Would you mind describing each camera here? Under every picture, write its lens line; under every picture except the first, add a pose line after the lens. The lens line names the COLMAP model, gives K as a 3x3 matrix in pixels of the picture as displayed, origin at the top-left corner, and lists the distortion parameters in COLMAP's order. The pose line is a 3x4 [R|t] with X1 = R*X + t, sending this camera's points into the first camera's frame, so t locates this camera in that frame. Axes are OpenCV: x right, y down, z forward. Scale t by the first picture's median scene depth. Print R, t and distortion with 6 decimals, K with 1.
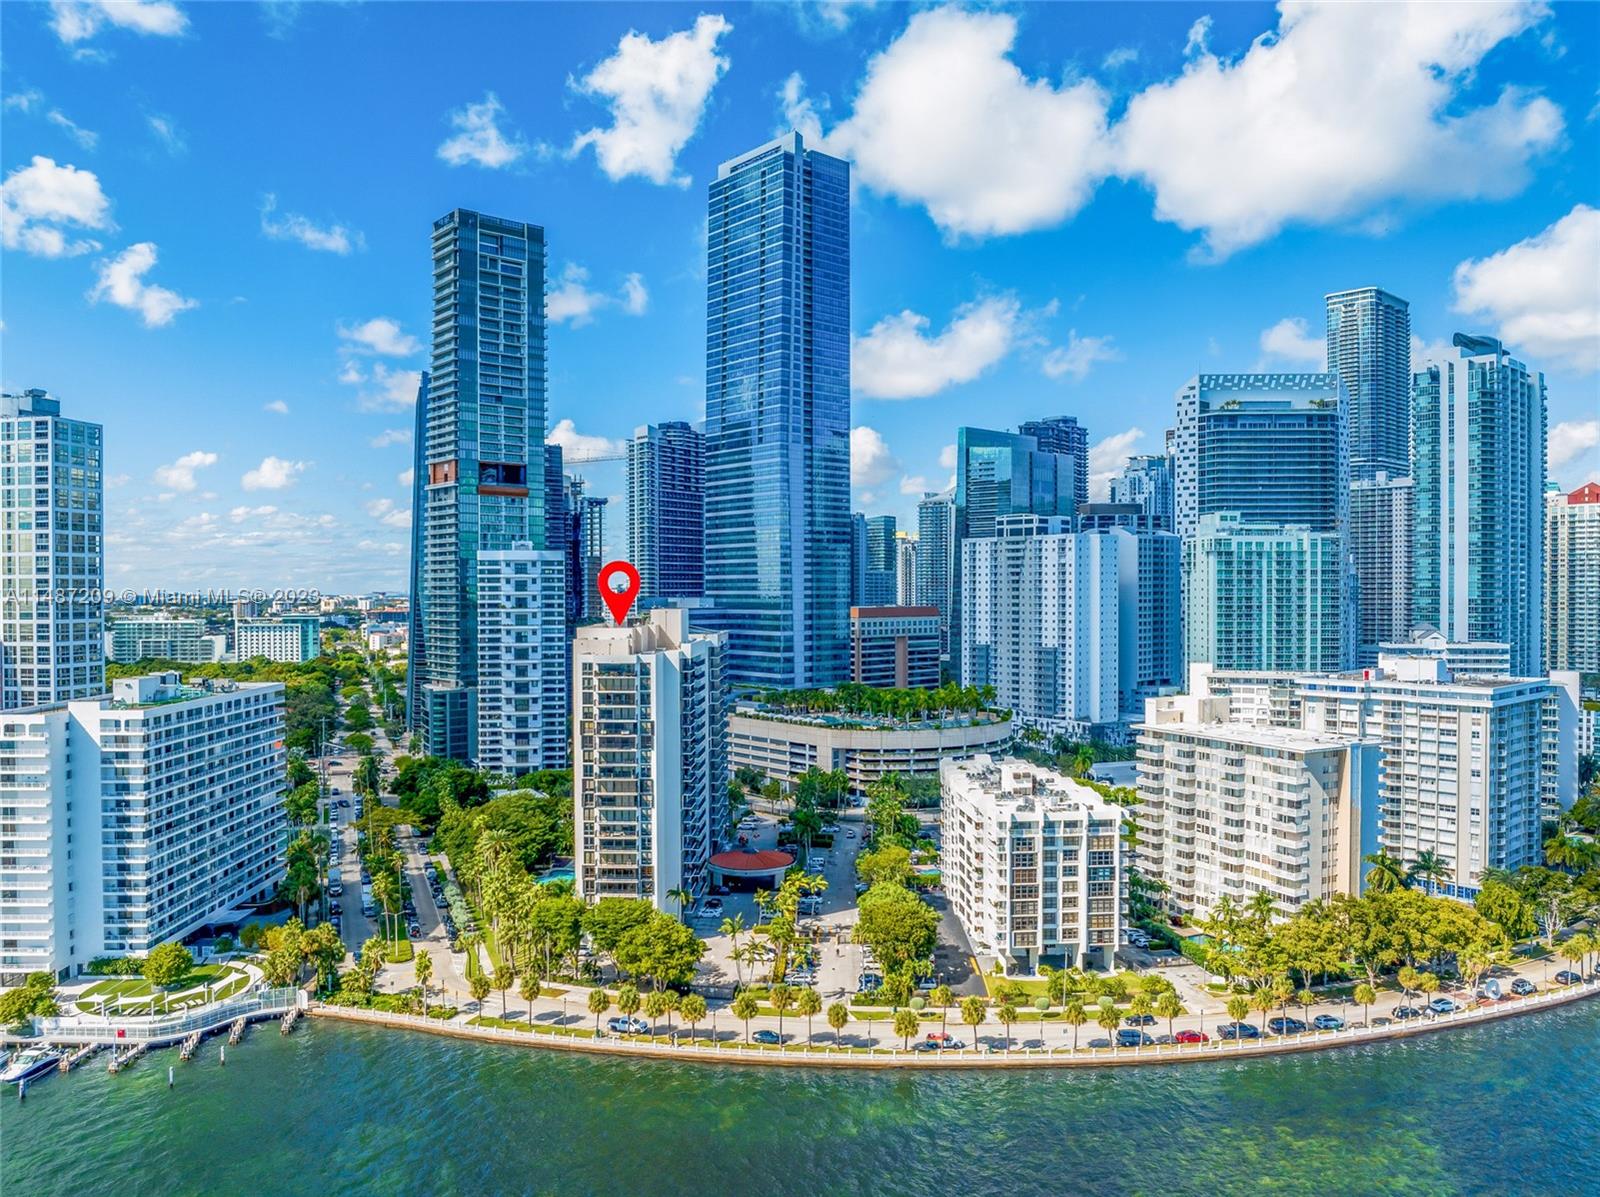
lens RADIAL K [[1144.4, 0, 796.4], [0, 1144.4, 605.0], [0, 0, 1]] dist [-0.021364, -0.036306]
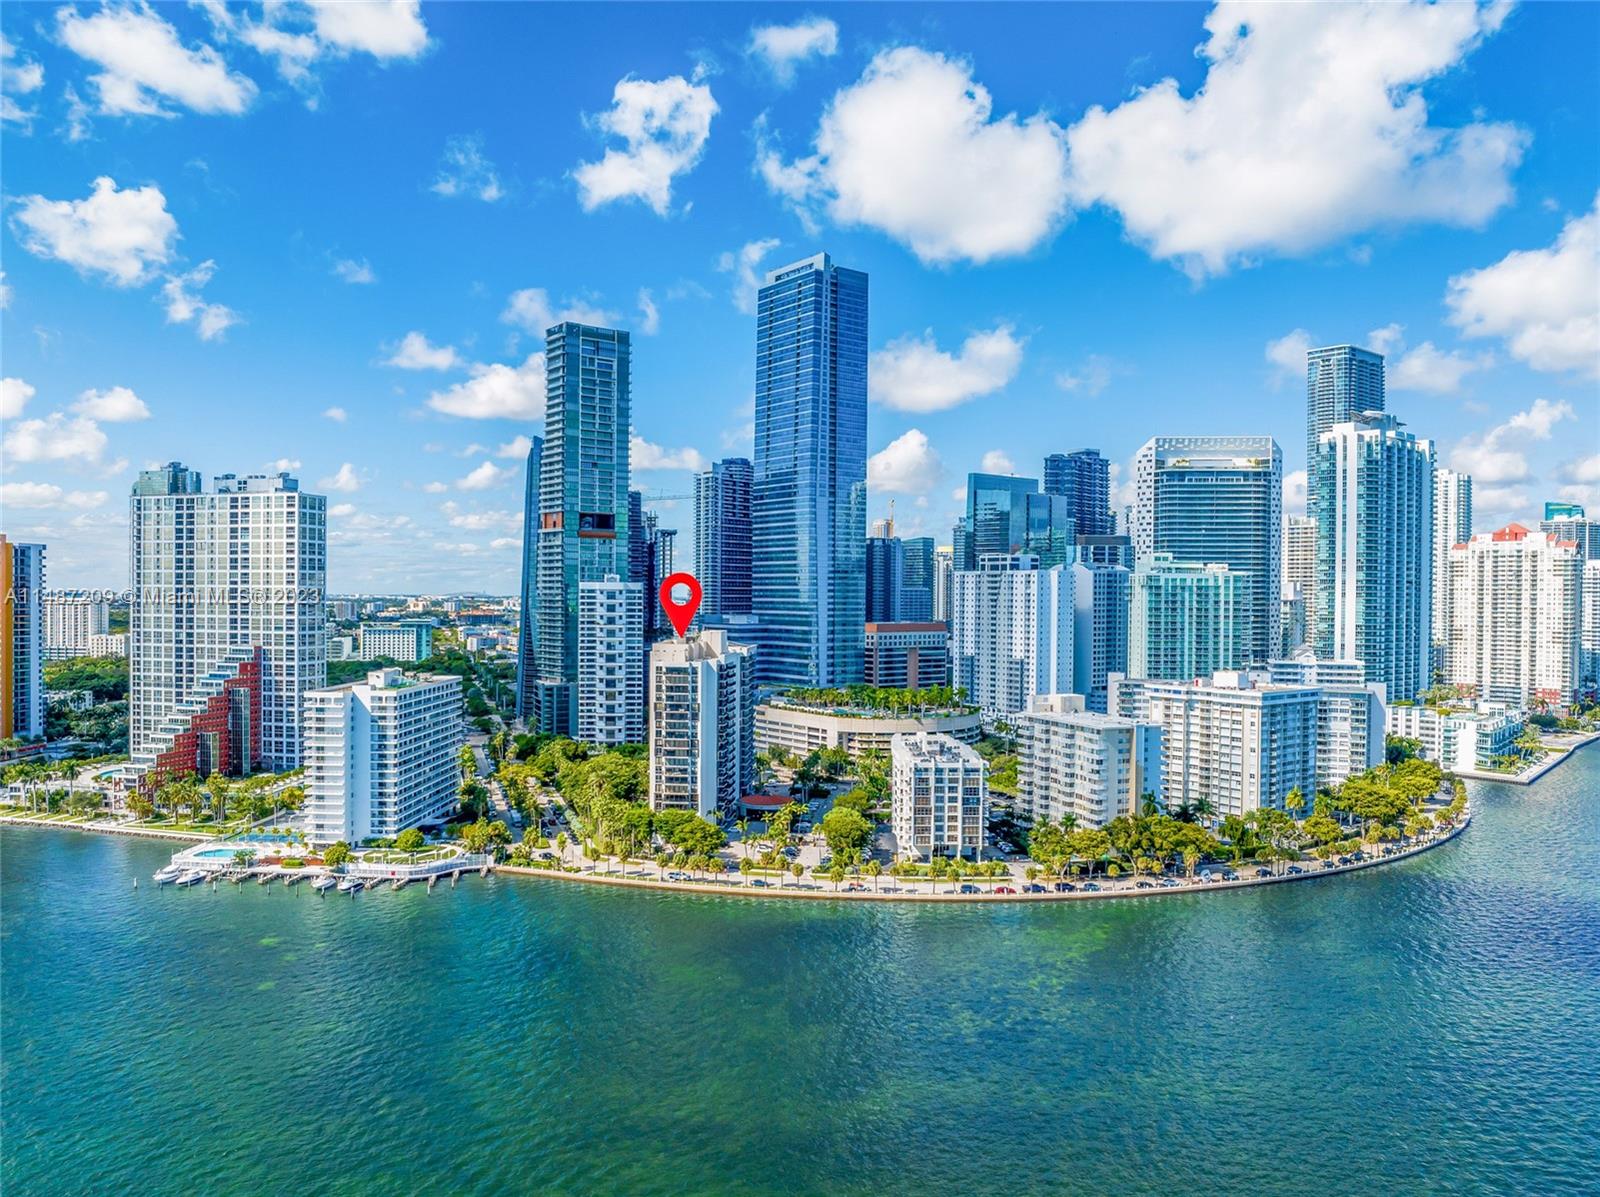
lens RADIAL K [[1144.4, 0, 796.4], [0, 1144.4, 605.0], [0, 0, 1]] dist [-0.021364, -0.036306]
pose [[0.998030, 0.011369, -0.061708, 0.062370], [-0.011587, 0.999928, -0.003177, -0.018905], [0.061667, 0.003886, 0.998089, -0.341967]]
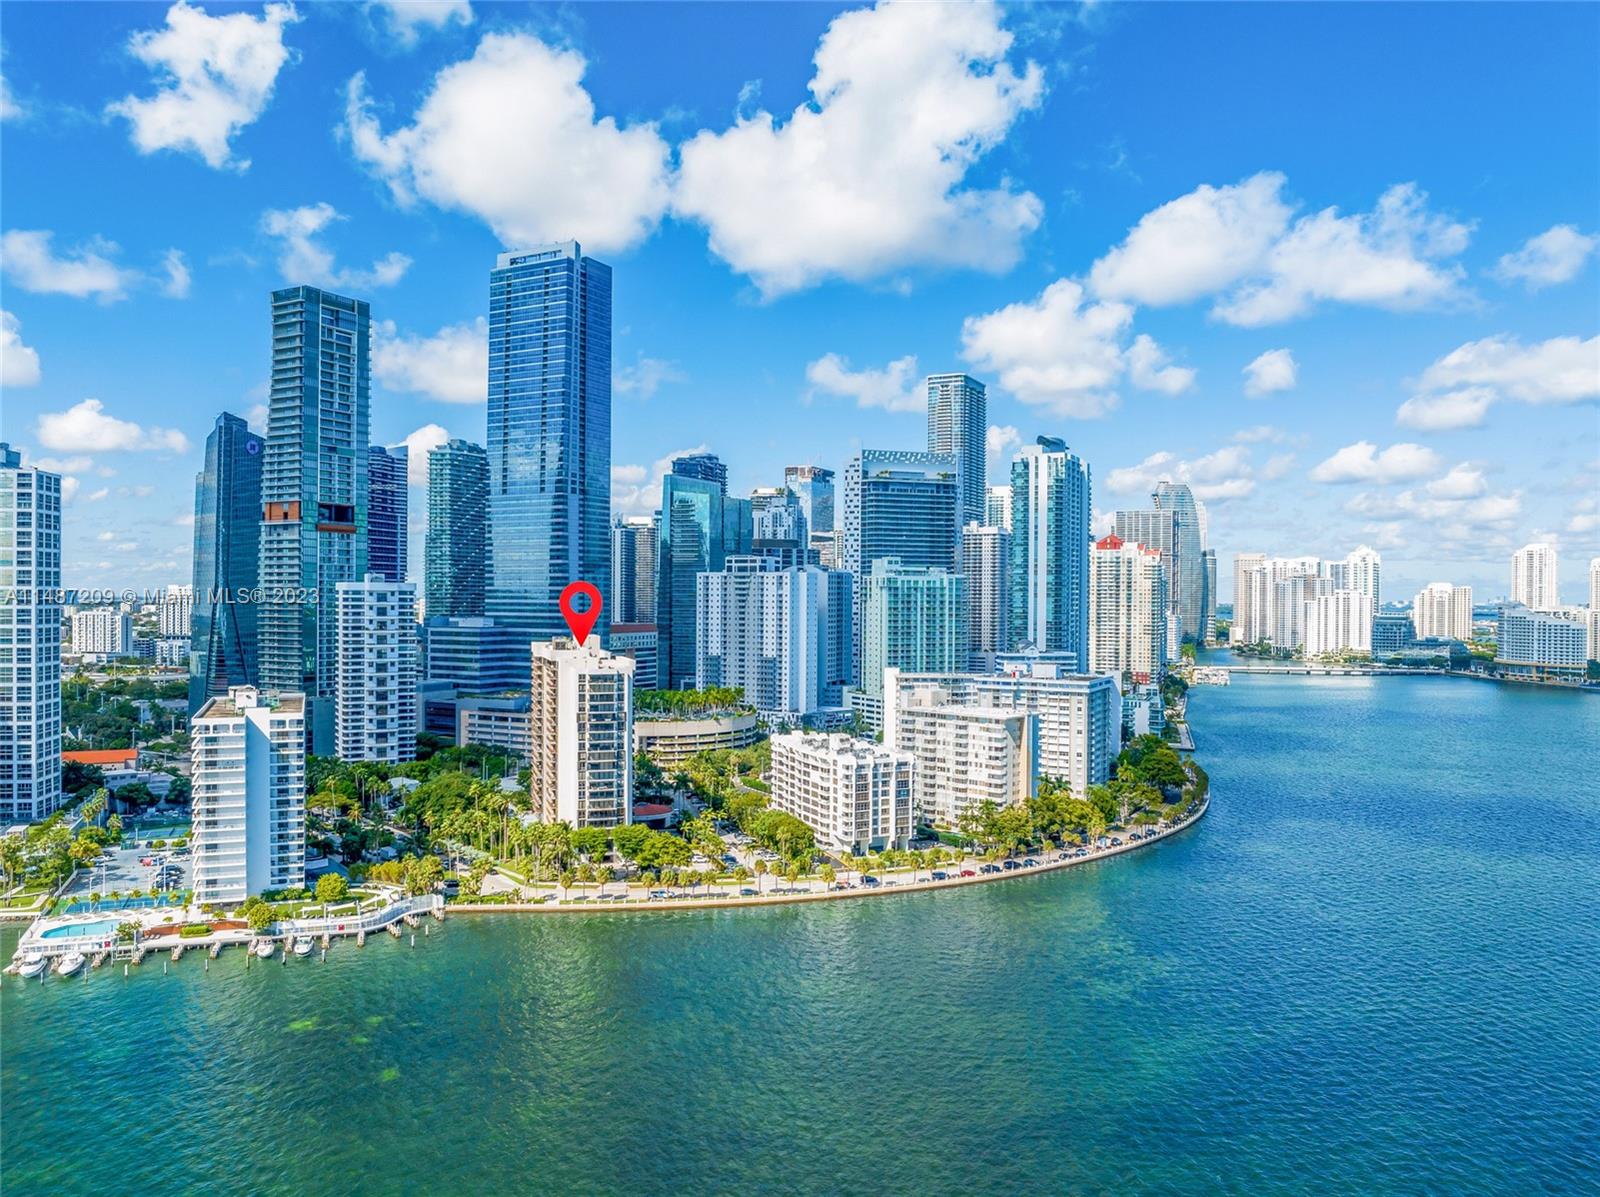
lens RADIAL K [[1144.4, 0, 796.4], [0, 1144.4, 605.0], [0, 0, 1]] dist [-0.021364, -0.036306]
pose [[0.932783, 0.006208, 0.360385, -0.267051], [-0.004400, 0.999973, -0.005838, -0.018806], [-0.360411, 0.003859, 0.932785, -0.287655]]
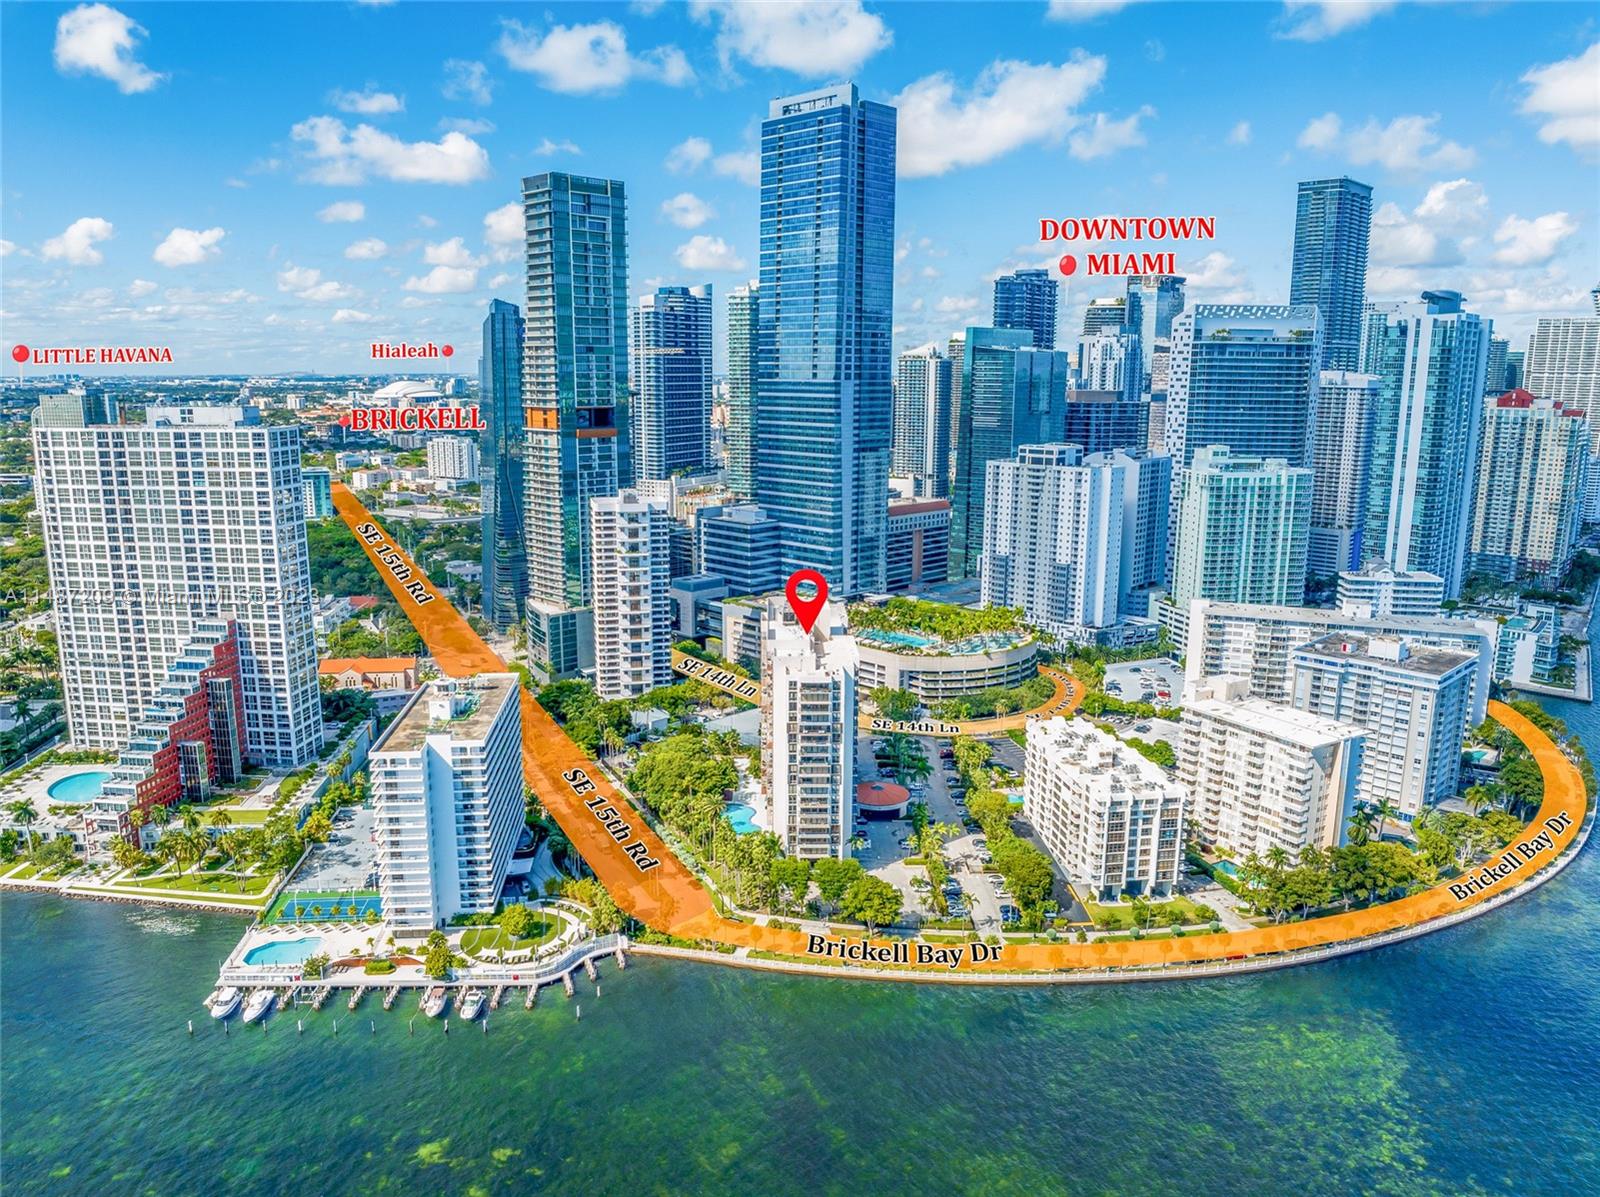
lens RADIAL K [[1145.3, 0, 795.8], [0, 1145.3, 608.6], [0, 0, 1]] dist [-0.028150, -0.026251]
pose [[0.997668, -0.005823, 0.068004, -0.155917], [-0.007345, 0.981407, 0.191797, -0.165812], [-0.067856, -0.191850, 0.979076, -0.163641]]
